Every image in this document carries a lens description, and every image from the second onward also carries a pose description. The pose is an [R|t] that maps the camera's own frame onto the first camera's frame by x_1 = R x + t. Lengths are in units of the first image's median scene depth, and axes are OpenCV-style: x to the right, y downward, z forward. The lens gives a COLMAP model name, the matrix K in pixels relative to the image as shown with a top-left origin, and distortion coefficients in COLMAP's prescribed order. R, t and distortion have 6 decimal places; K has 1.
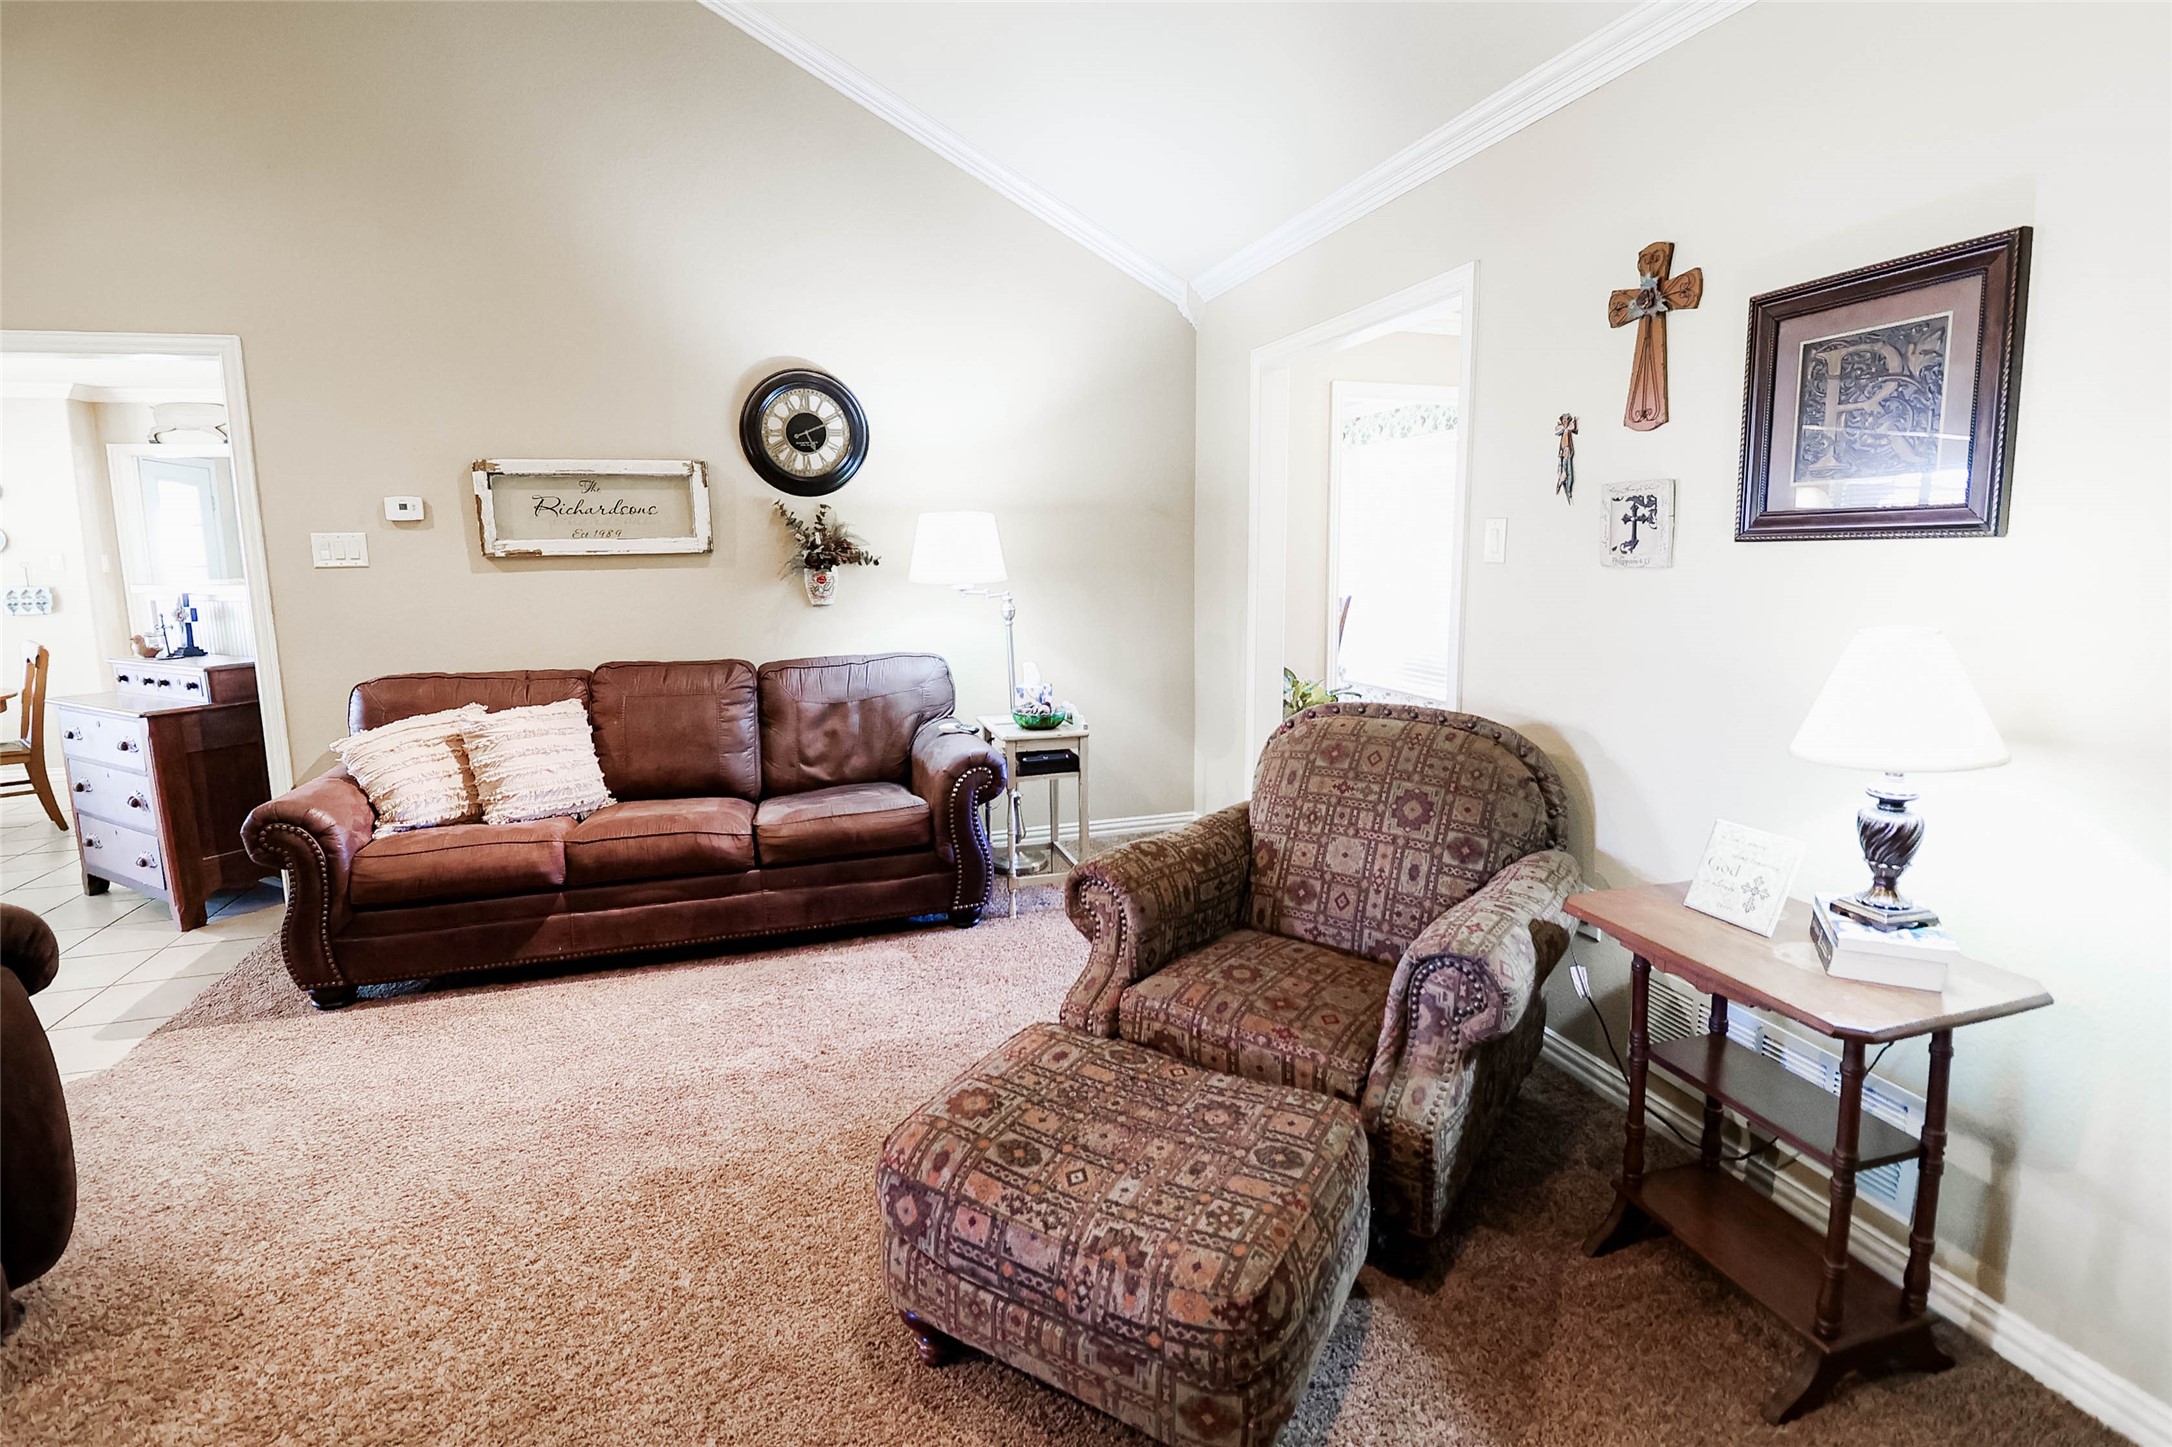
lens RADIAL K [[1014.4, 0, 1091.5], [0, 1014.4, 693.8], [0, 0, 1]] dist [-0.000832, -0.009966]
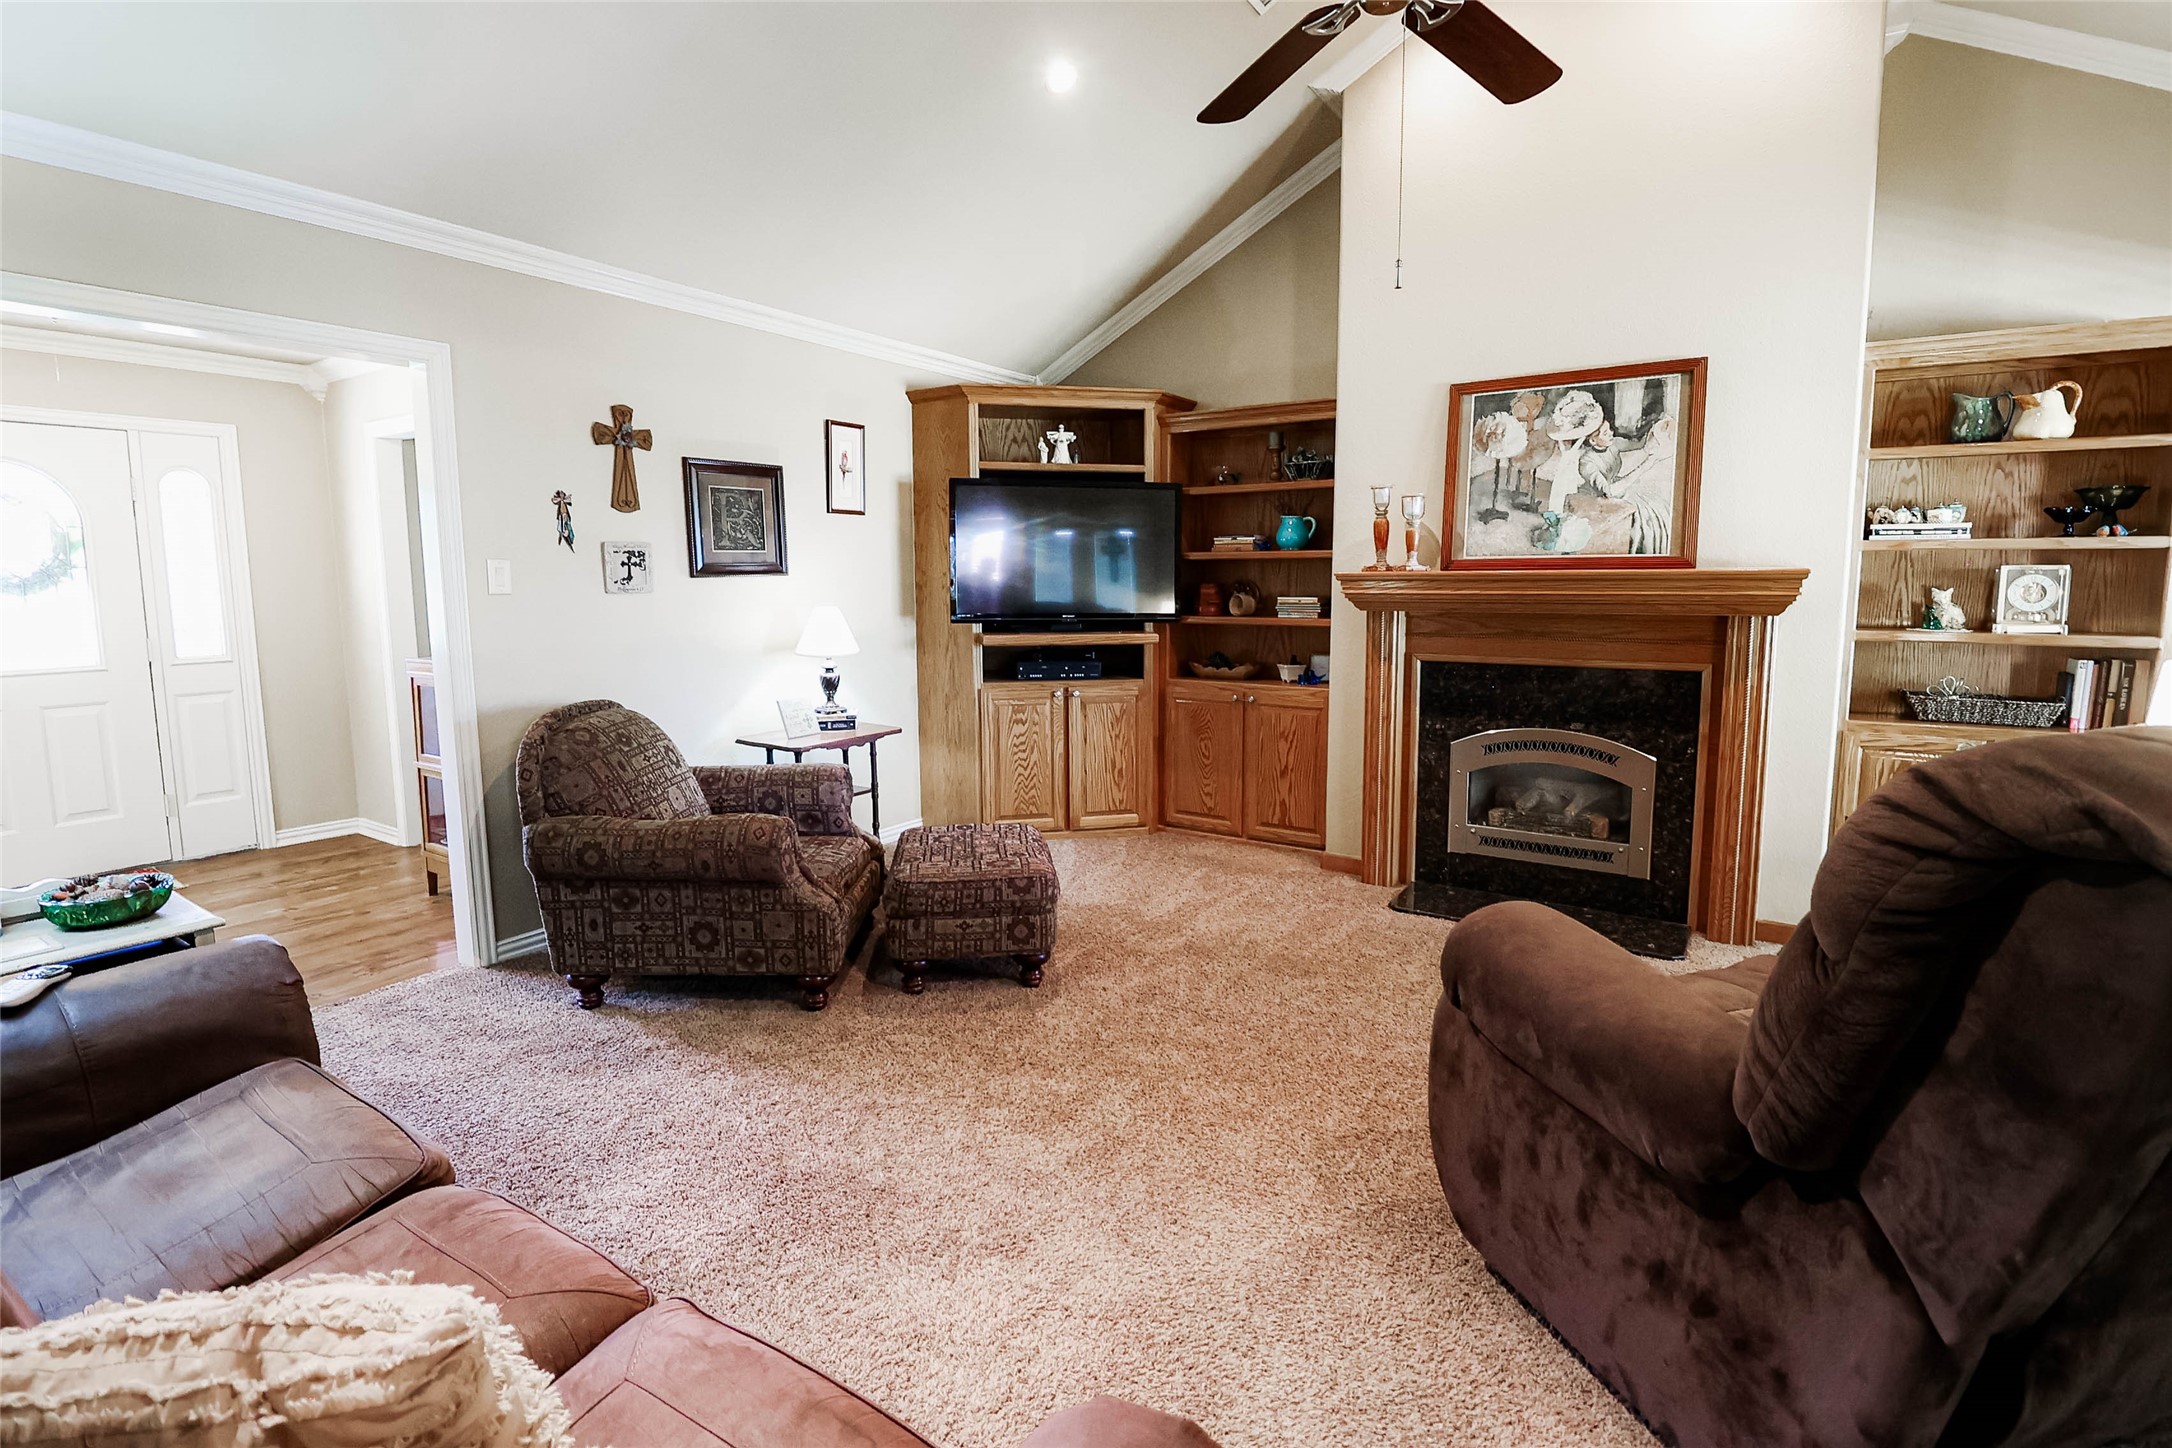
lens RADIAL K [[1014.4, 0, 1099.6], [0, 1014.4, 688.3], [0, 0, 1]] dist [-0.000832, -0.009966]
pose [[-0.629575, -0.074513, 0.773359, -1.152578], [0.122963, 0.973289, 0.193878, -0.182947], [-0.767148, 0.217155, -0.603596, 1.323167]]
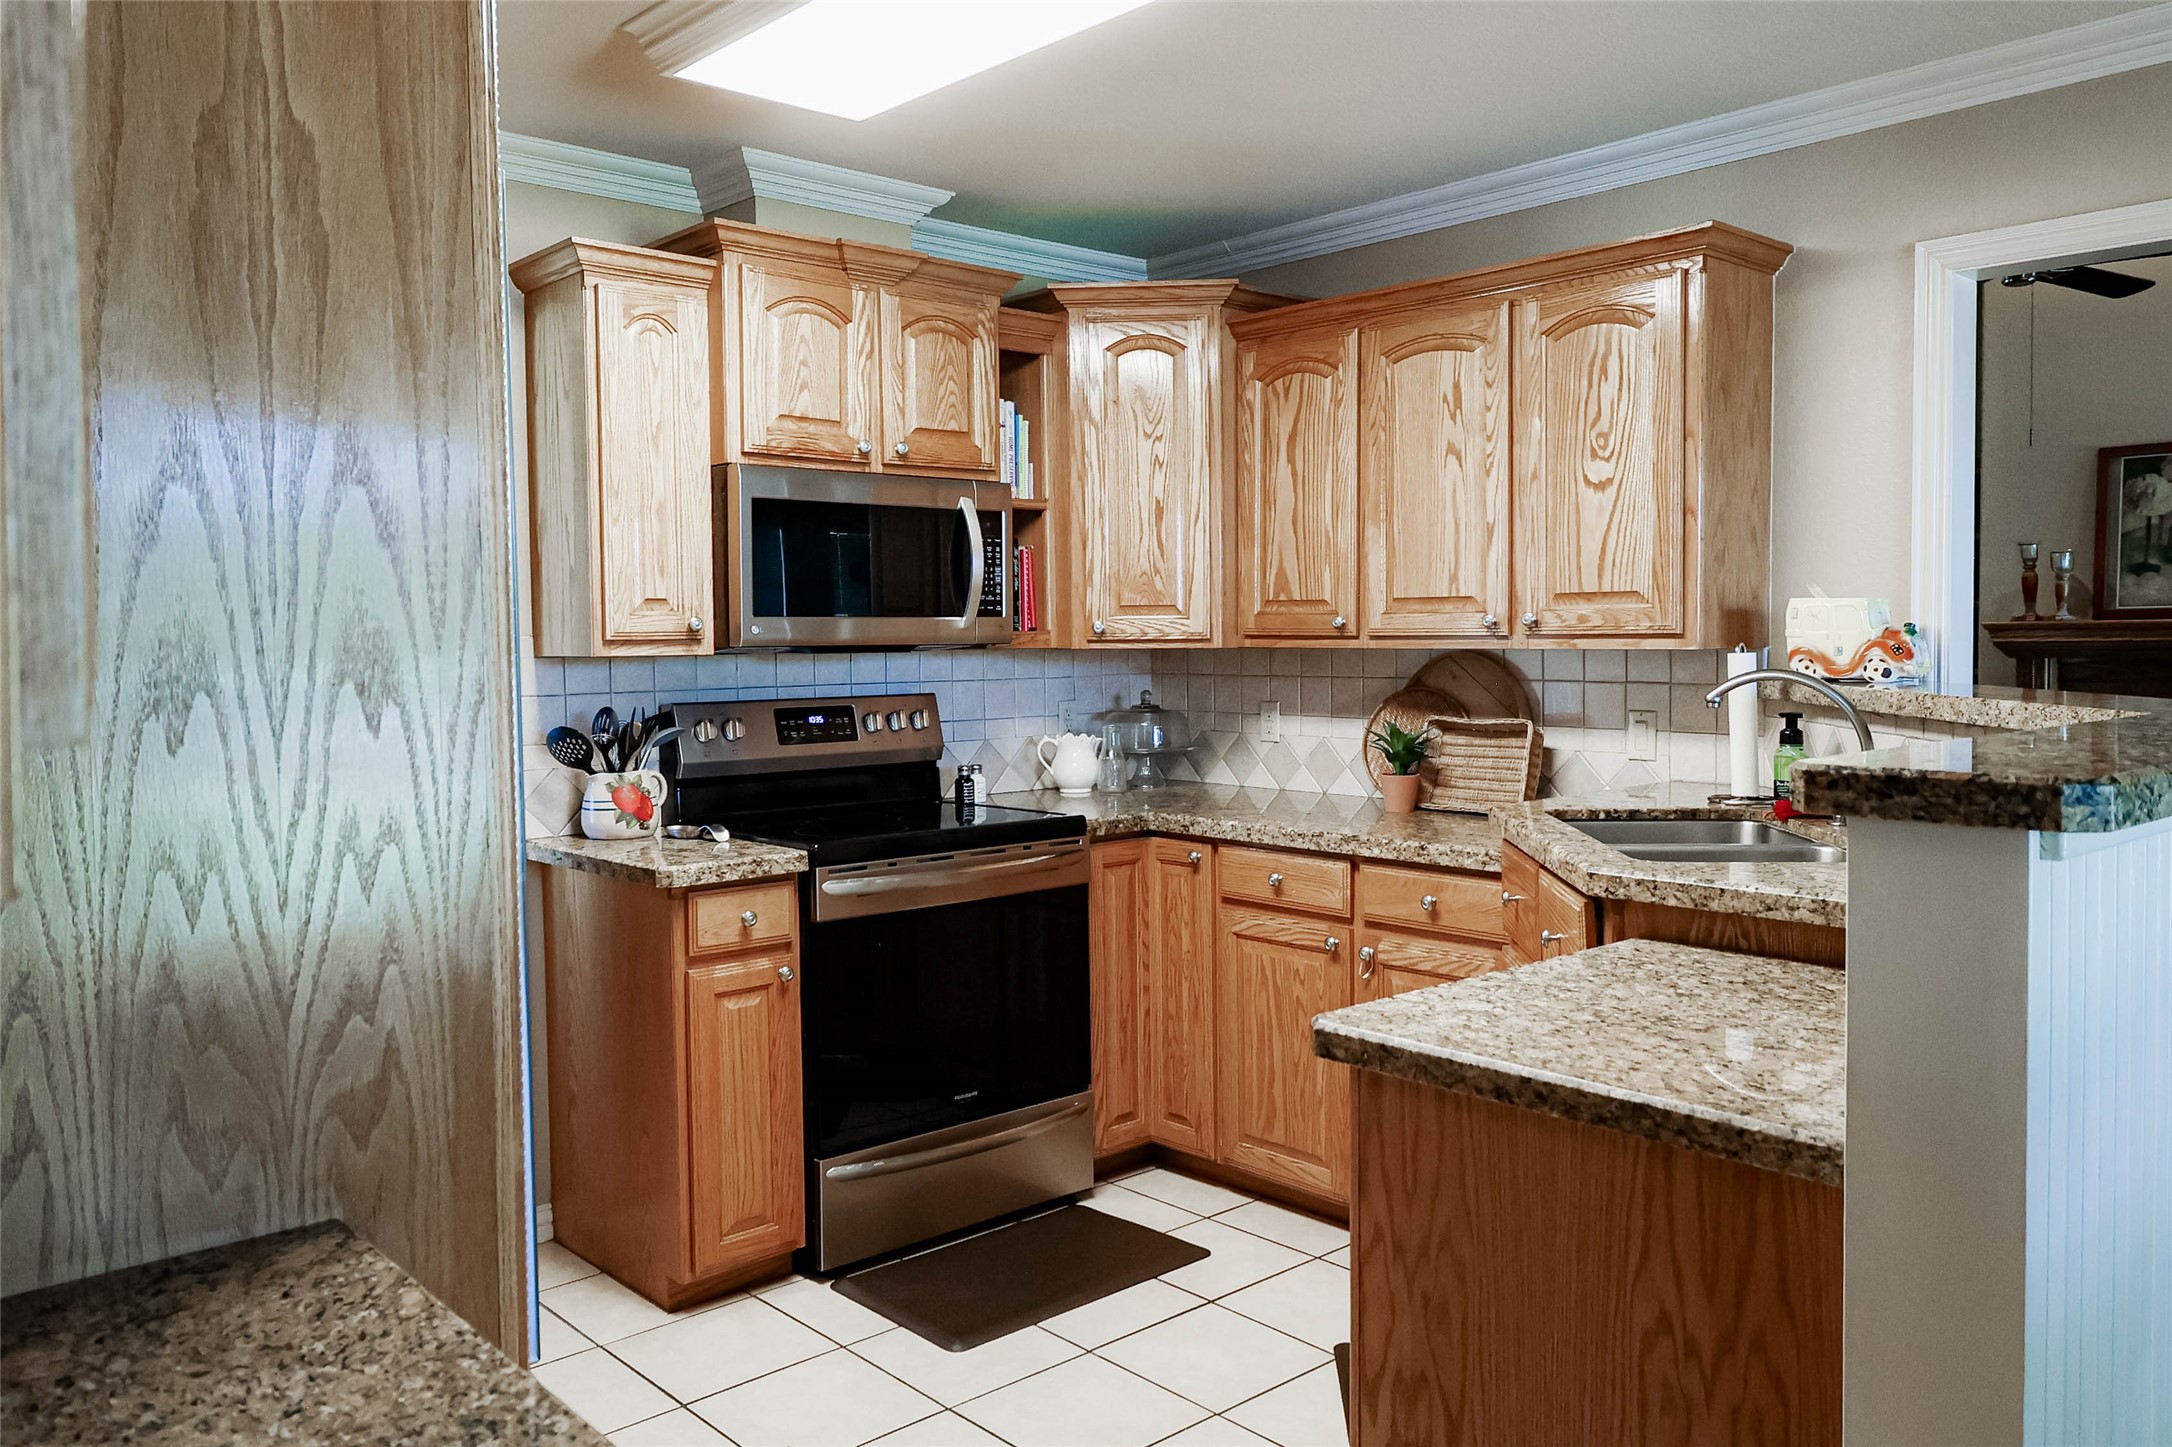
lens RADIAL K [[1608.6, 0, 1065.3], [0, 1608.6, 693.3], [0, 0, 1]] dist [0.004825, -0.008763]
pose [[-0.412734, -0.015630, 0.910718, -2.012962], [0.147777, 0.985457, 0.083885, -0.351786], [-0.898784, 0.169205, -0.404421, 2.601170]]
